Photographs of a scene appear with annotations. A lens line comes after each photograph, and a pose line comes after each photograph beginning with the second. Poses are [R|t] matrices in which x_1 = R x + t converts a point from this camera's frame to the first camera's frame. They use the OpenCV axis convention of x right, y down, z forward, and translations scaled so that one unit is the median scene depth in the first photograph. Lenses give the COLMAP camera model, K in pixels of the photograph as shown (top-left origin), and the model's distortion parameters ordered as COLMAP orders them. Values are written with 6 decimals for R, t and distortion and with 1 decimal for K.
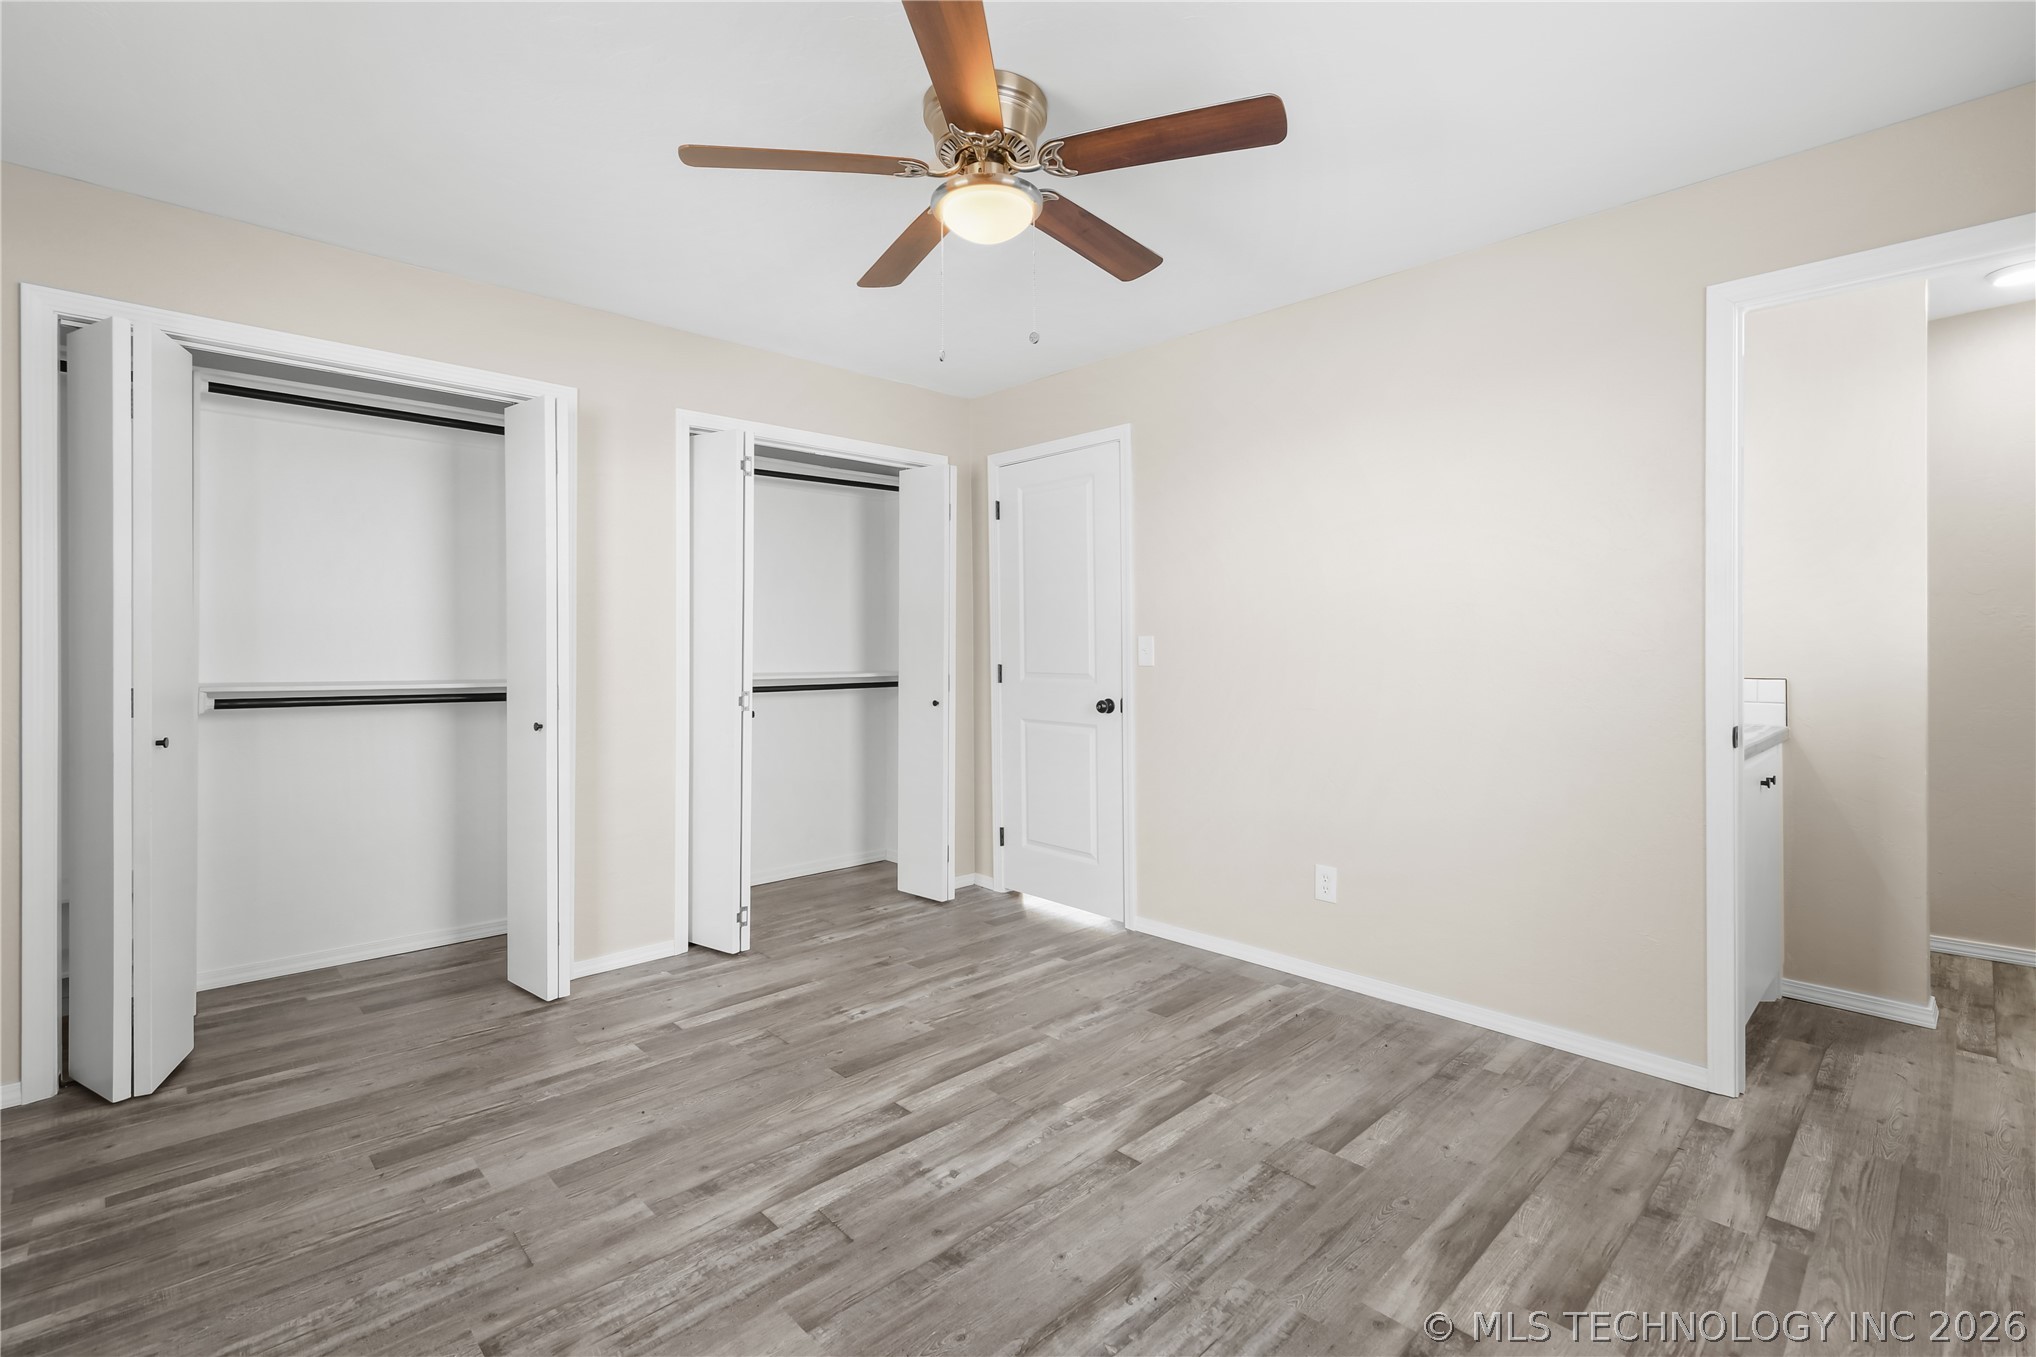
lens RADIAL K [[909.1, 0, 1019.2], [0, 909.1, 651.7], [0, 0, 1]] dist [-0.000477, 0.000589]
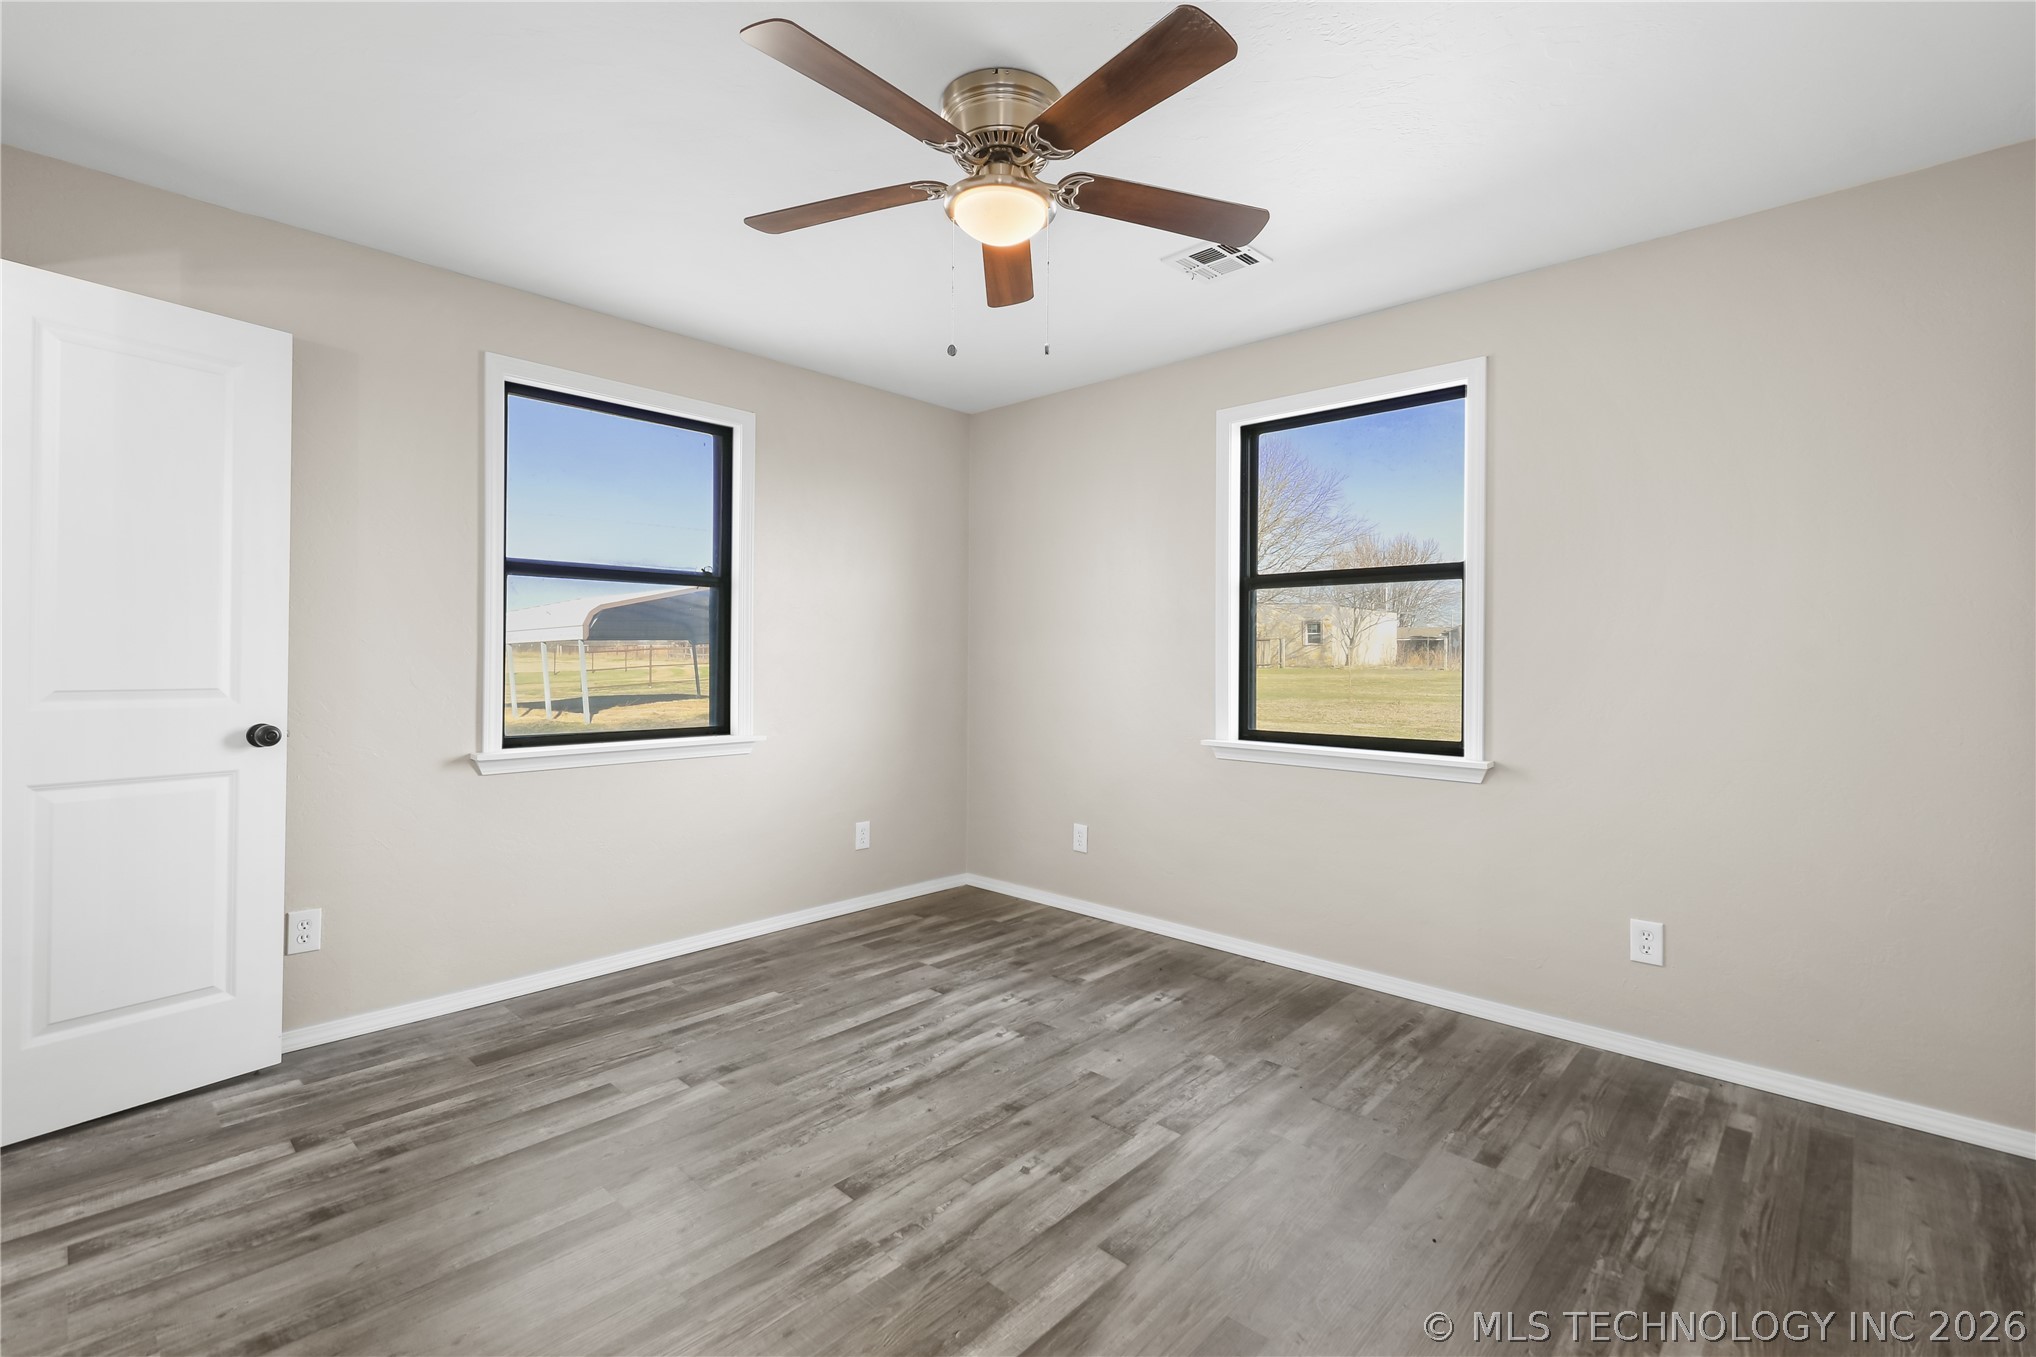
lens RADIAL K [[909.1, 0, 1019.2], [0, 909.1, 651.7], [0, 0, 1]] dist [-0.000477, 0.000589]
pose [[-0.998235, -0.007502, -0.058914, -0.000931], [-0.007690, 0.999966, 0.002966, -0.008481], [0.058889, 0.003414, -0.998259, 2.054860]]
